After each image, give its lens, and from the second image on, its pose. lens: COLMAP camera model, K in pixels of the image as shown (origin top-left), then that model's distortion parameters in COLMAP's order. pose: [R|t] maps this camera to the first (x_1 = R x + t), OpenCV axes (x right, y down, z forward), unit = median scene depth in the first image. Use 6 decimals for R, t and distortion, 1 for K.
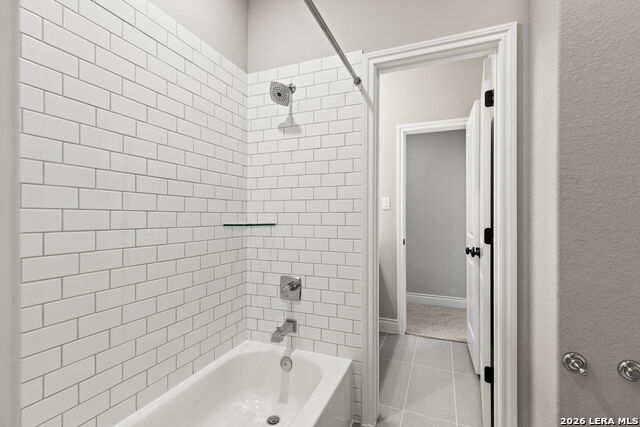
lens RADIAL K [[292.4, 0, 320.0], [0, 292.4, 213.5], [0, 0, 1]] dist [-0.001557, -0.000149]
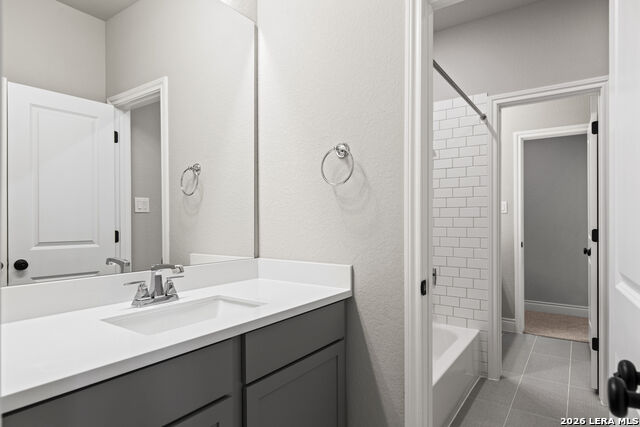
lens RADIAL K [[358.2, 0, 320.0], [0, 358.2, 213.5], [0, 0, 1]] dist [-0.018125, -0.000582]
pose [[0.973218, -0.002903, -0.229865, -0.208551], [0.001584, 0.999981, -0.005924, -0.011884], [0.229878, 0.005401, 0.973205, -0.688301]]
